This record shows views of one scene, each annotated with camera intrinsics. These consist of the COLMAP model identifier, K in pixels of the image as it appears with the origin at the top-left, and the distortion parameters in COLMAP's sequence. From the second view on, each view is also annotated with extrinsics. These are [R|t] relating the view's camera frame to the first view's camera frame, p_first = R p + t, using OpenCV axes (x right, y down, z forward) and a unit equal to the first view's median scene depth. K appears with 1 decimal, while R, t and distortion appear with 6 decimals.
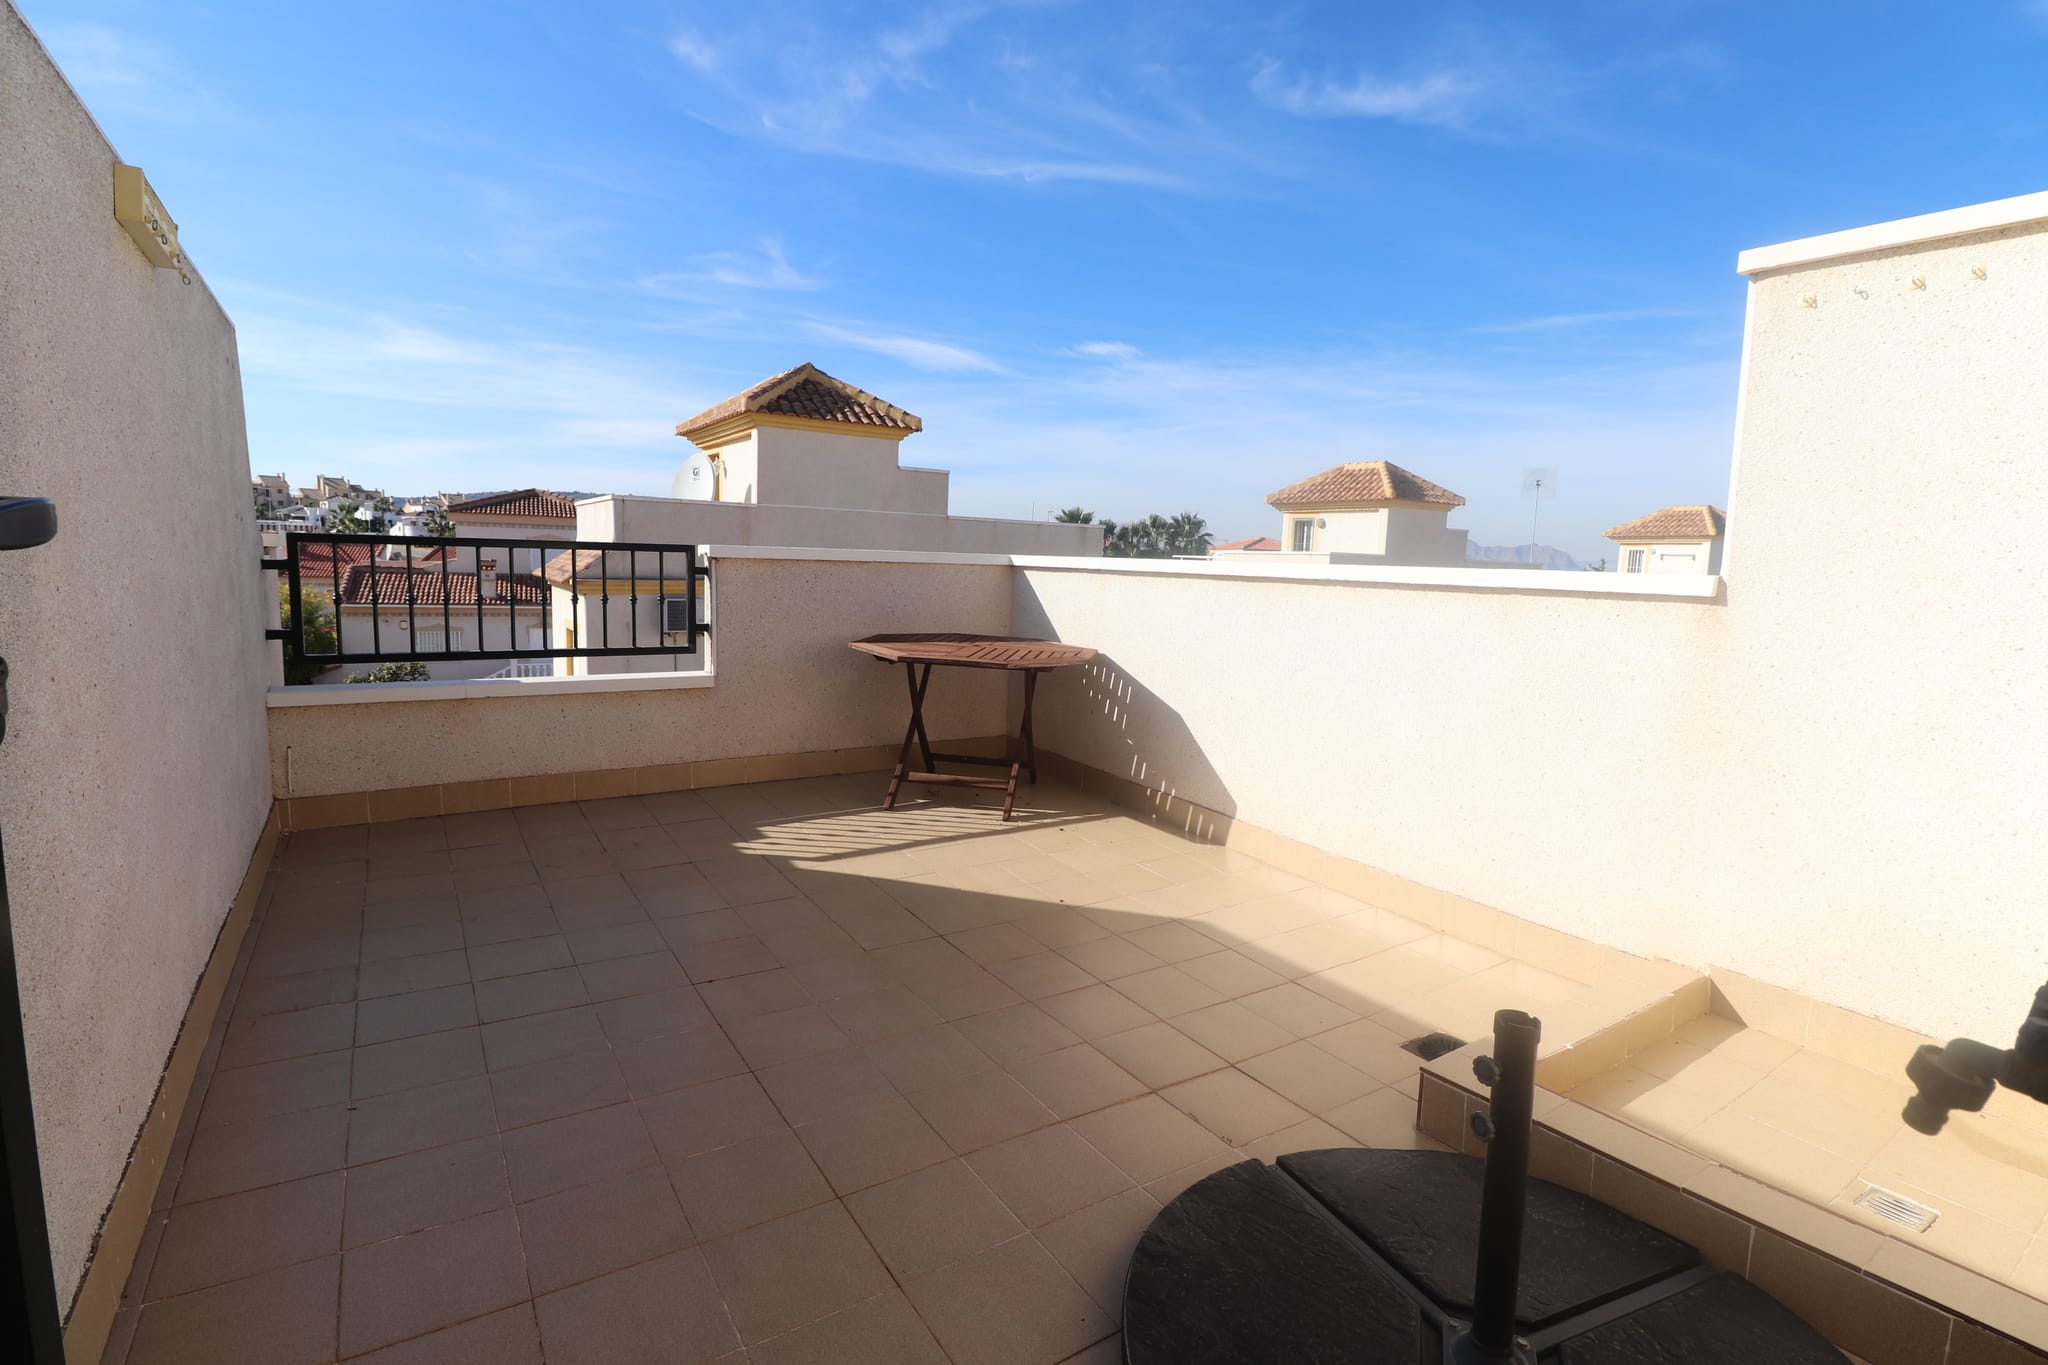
lens RADIAL K [[956.5, 0, 1028.0], [0, 956.5, 661.1], [0, 0, 1]] dist [-0.003500, -0.010453]
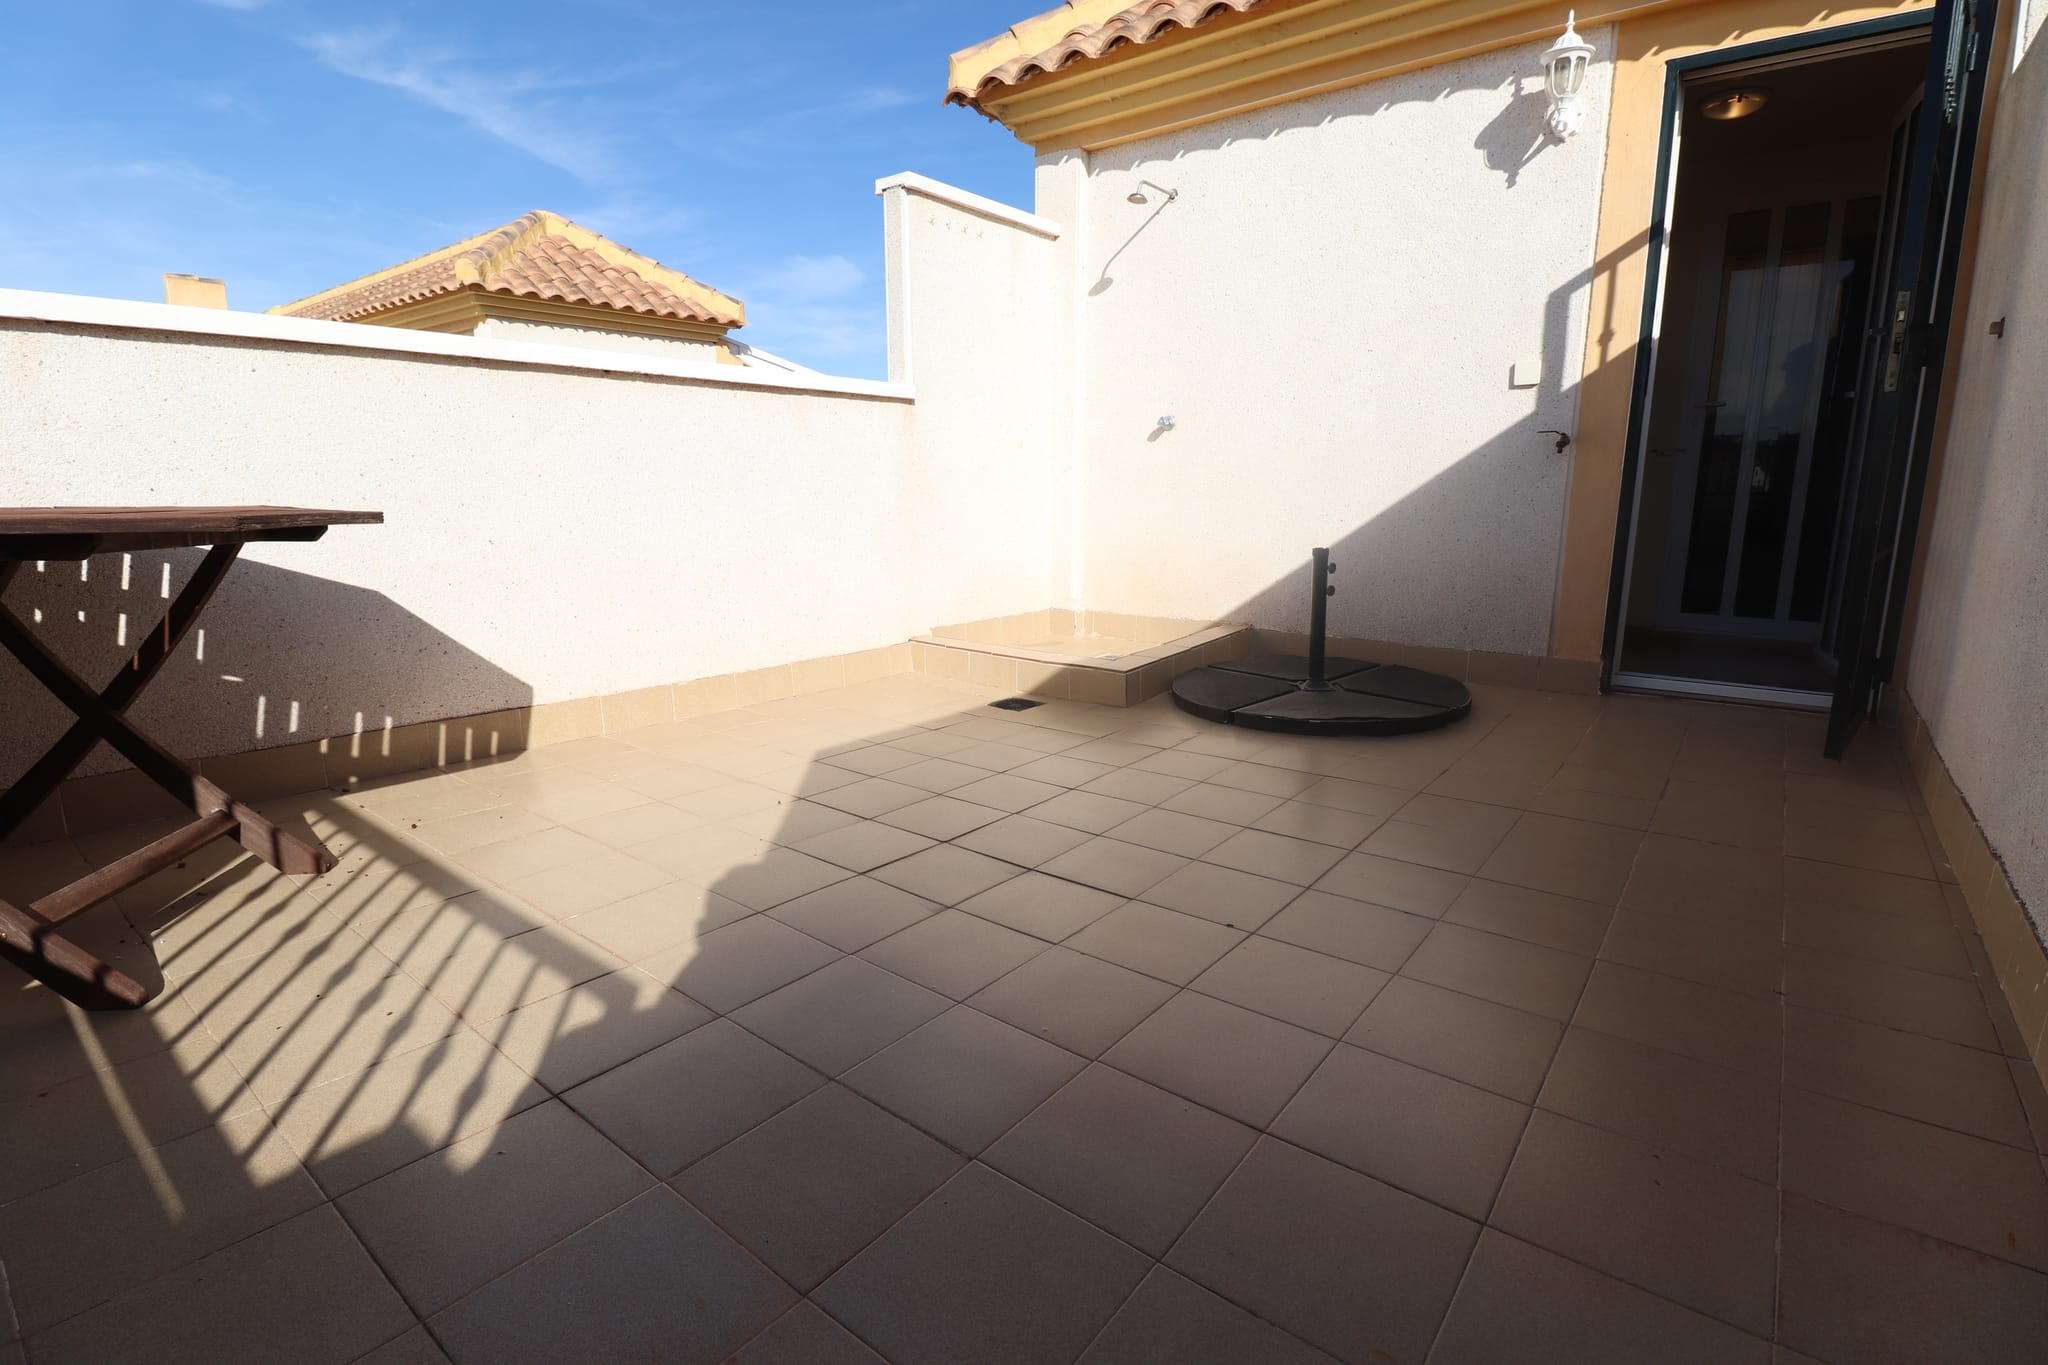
lens RADIAL K [[956.5, 0, 1028.0], [0, 956.5, 661.1], [0, 0, 1]] dist [-0.003500, -0.010453]
pose [[-0.310417, -0.208279, 0.927503, -0.570153], [0.087546, 0.965292, 0.246065, -0.014451], [-0.946561, 0.157582, -0.281408, 0.845137]]
